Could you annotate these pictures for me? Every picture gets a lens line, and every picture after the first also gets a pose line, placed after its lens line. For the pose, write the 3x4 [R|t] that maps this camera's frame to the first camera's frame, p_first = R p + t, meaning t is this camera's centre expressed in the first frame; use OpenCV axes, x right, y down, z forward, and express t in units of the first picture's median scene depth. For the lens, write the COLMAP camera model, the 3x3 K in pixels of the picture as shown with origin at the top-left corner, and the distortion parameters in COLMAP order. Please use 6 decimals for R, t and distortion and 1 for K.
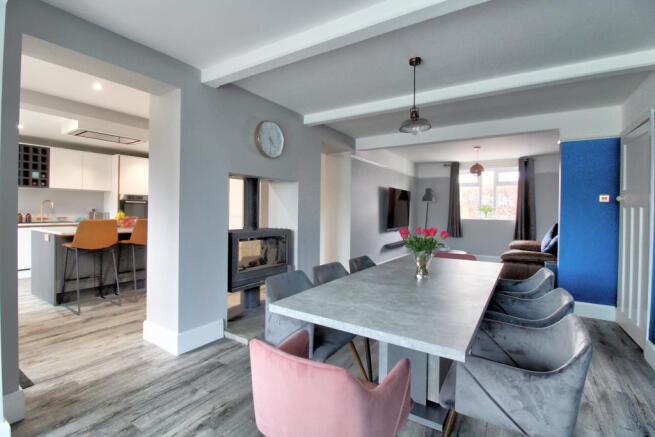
lens RADIAL K [[302.0, 0, 326.6], [0, 302.0, 214.8], [0, 0, 1]] dist [-0.028515, -0.000929]
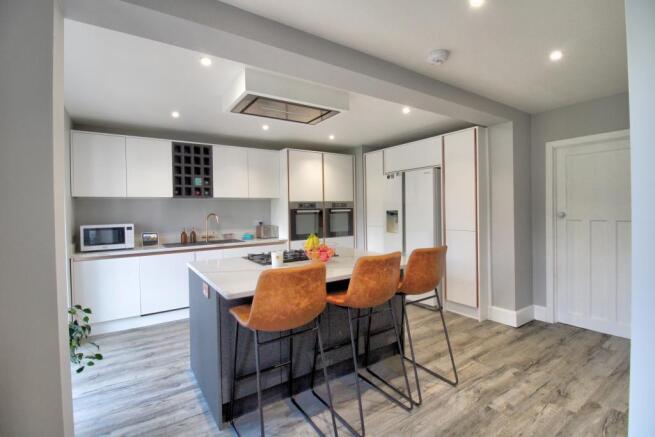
lens RADIAL K [[302.0, 0, 327.3], [0, 302.0, 216.2], [0, 0, 1]] dist [-0.028515, -0.000929]
pose [[0.915326, -0.022762, -0.402069, -0.359990], [0.025622, 0.999670, 0.001735, -0.037441], [0.401897, -0.011890, 0.915608, 0.404498]]
